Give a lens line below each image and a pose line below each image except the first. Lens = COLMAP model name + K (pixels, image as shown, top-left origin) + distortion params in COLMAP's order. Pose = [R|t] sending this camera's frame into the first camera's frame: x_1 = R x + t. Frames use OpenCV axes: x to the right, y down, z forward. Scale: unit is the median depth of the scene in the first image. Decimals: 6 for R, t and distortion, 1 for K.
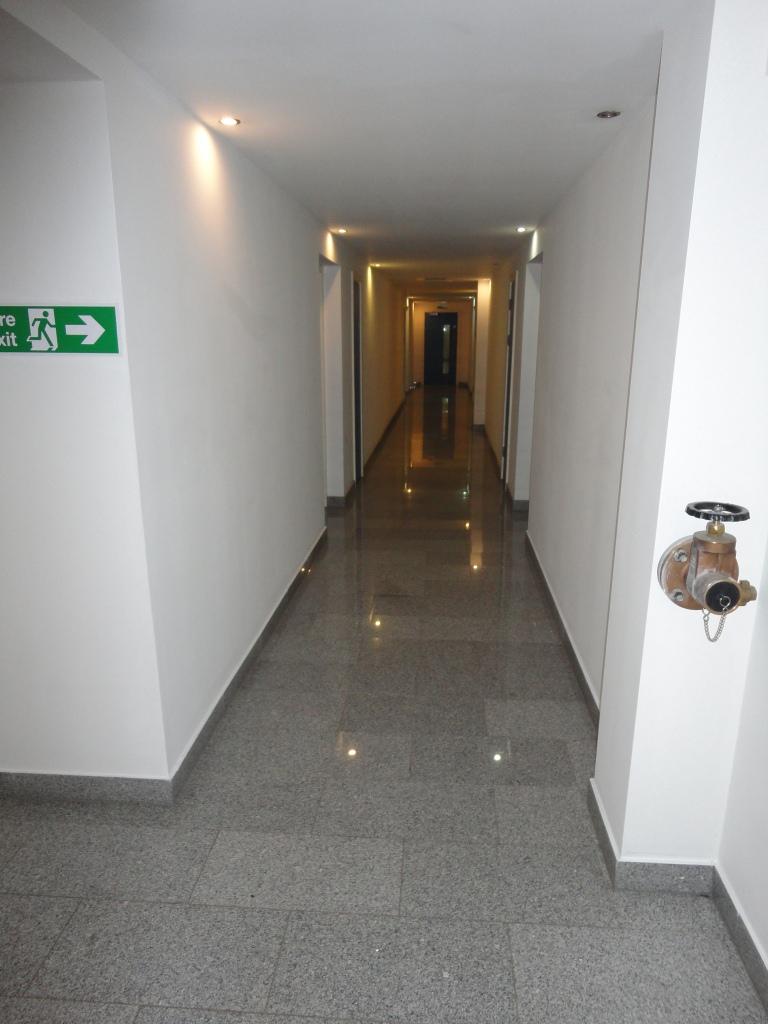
lens RADIAL K [[695.8, 0, 382.8], [0, 695.8, 516.9], [0, 0, 1]] dist [0.004085, 0.003840]
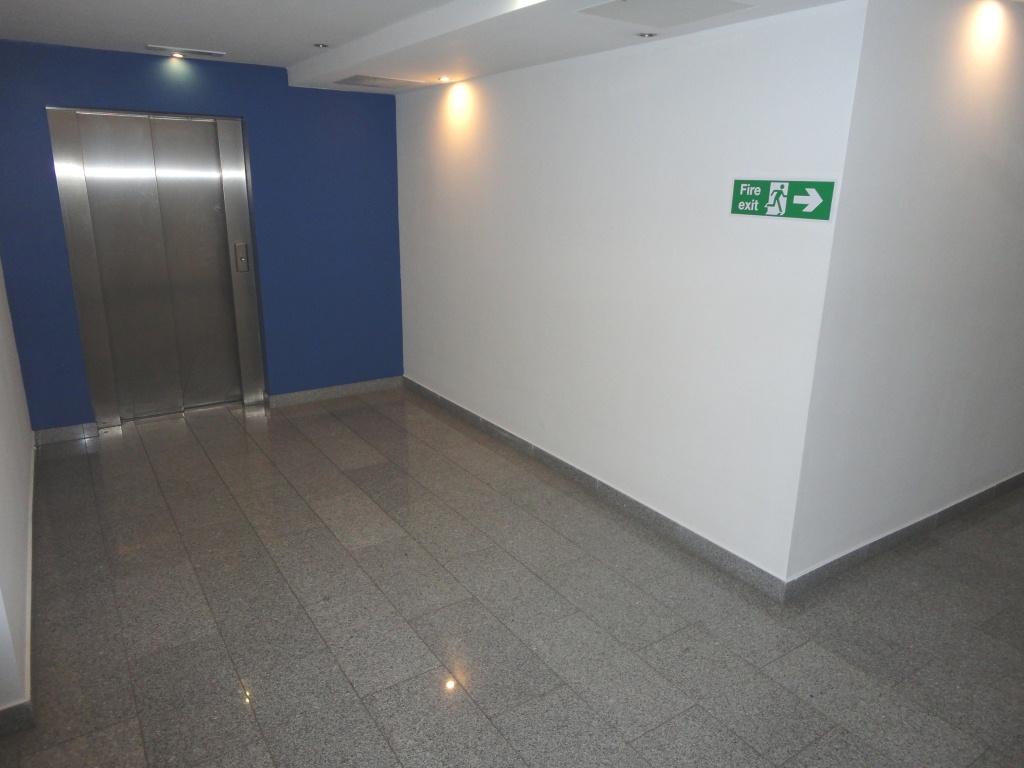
lens RADIAL K [[695.8, 0, 511.4], [0, 695.8, 382.4], [0, 0, 1]] dist [0.004085, 0.003840]
pose [[0.614849, 0.231343, -0.753950, 0.255229], [-0.220672, 0.968287, 0.117151, 0.016657], [0.757142, 0.094346, 0.646401, -0.167807]]
